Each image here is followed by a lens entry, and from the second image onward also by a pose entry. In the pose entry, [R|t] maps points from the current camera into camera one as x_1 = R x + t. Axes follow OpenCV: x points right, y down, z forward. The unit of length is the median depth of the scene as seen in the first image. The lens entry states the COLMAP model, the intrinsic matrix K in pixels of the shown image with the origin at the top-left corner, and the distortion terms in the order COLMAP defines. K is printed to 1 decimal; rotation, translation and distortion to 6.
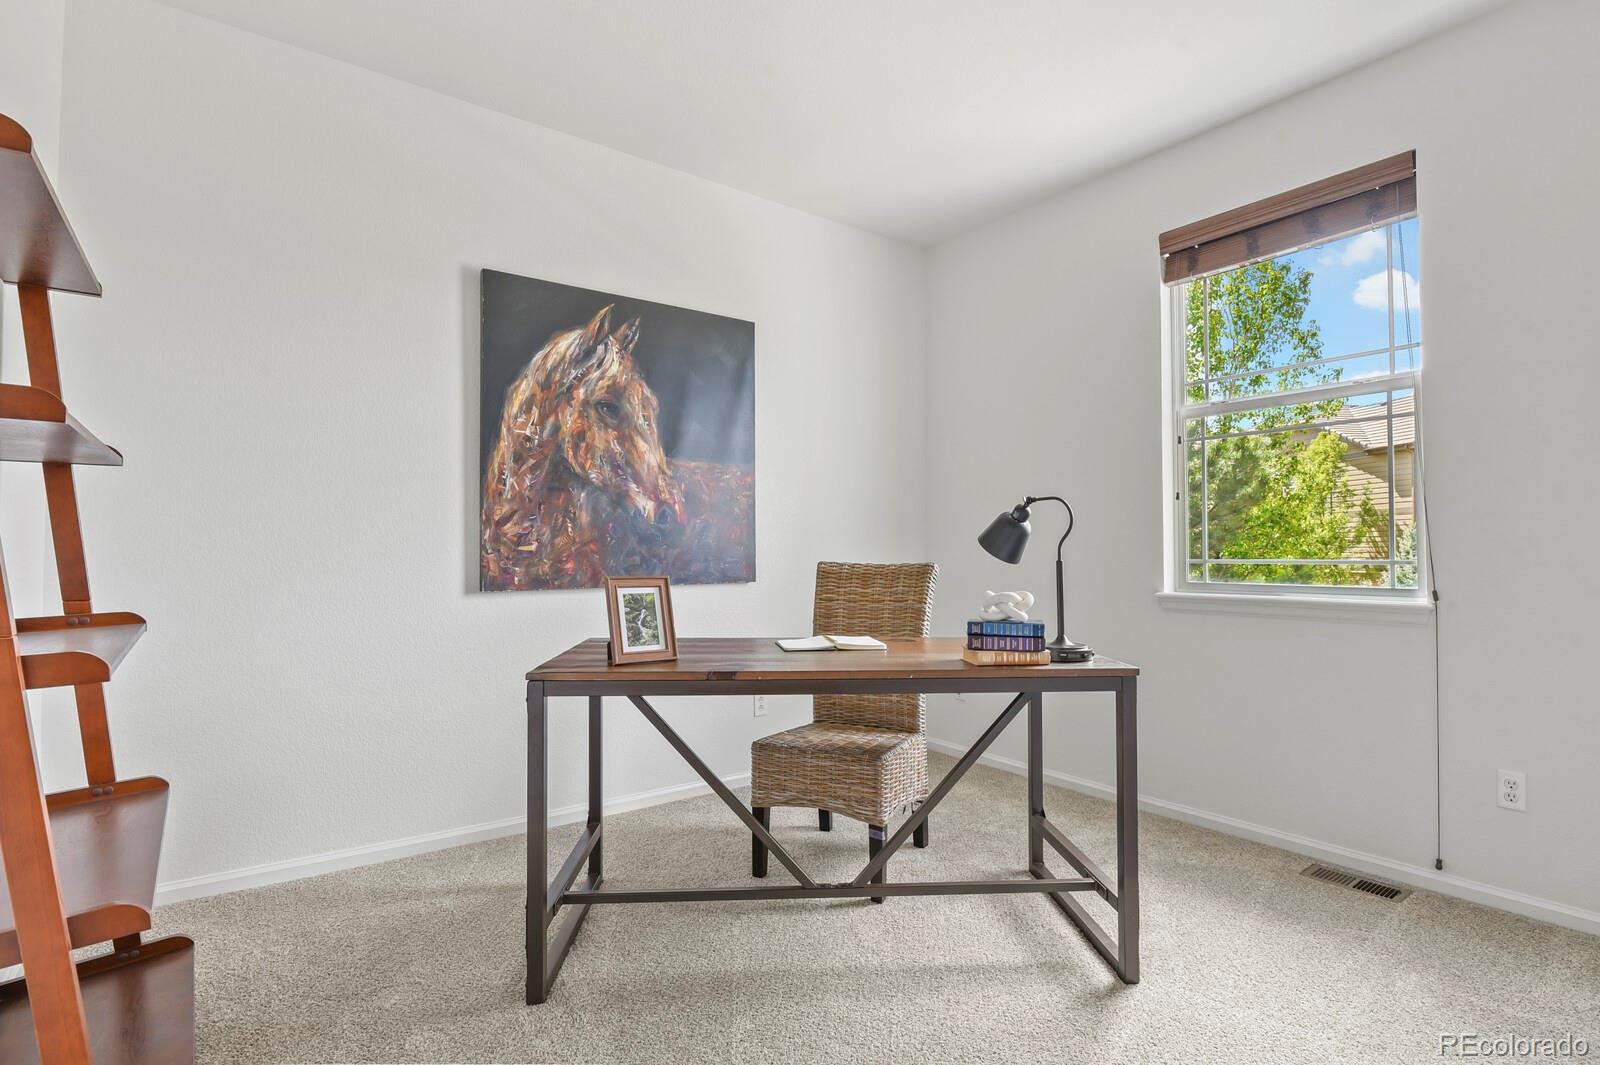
lens RADIAL K [[777.5, 0, 808.8], [0, 777.5, 533.4], [0, 0, 1]] dist [-0.007842, -0.004911]
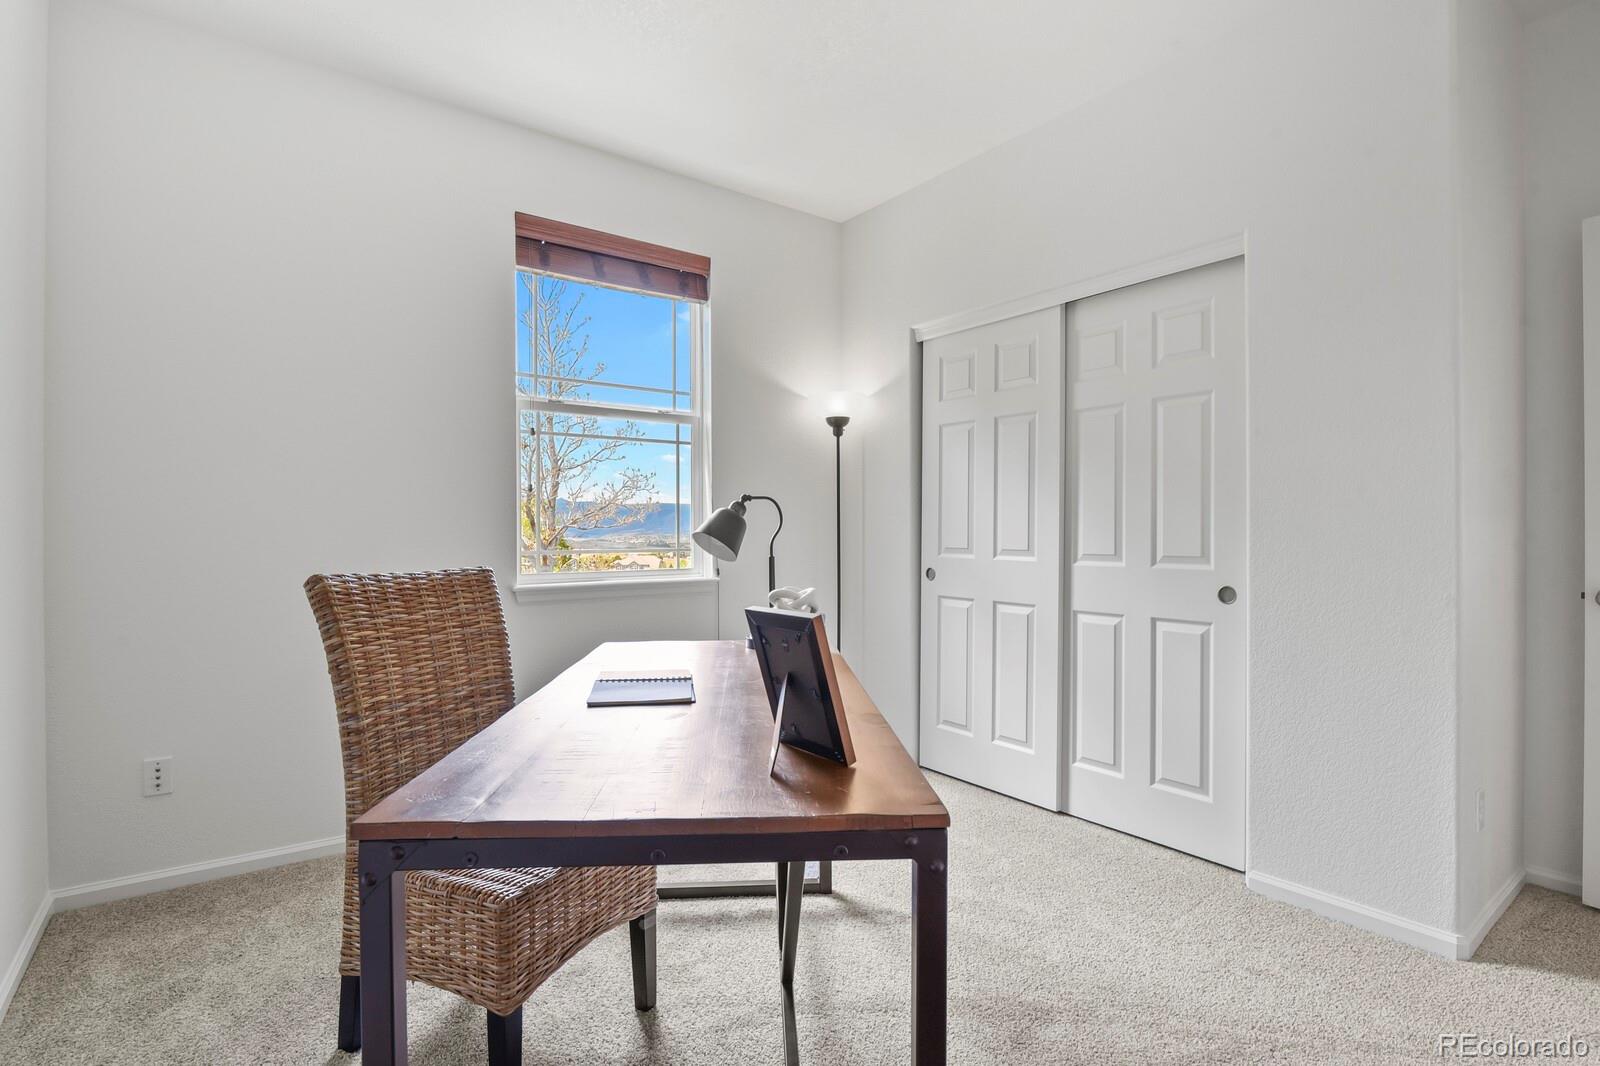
lens RADIAL K [[777.5, 0, 808.8], [0, 777.5, 533.9], [0, 0, 1]] dist [-0.007842, -0.004911]
pose [[-0.006335, -0.003398, 0.999974, -0.630938], [-0.027314, 0.999622, 0.003224, -0.000600], [-0.999607, -0.027293, -0.006426, 0.786787]]
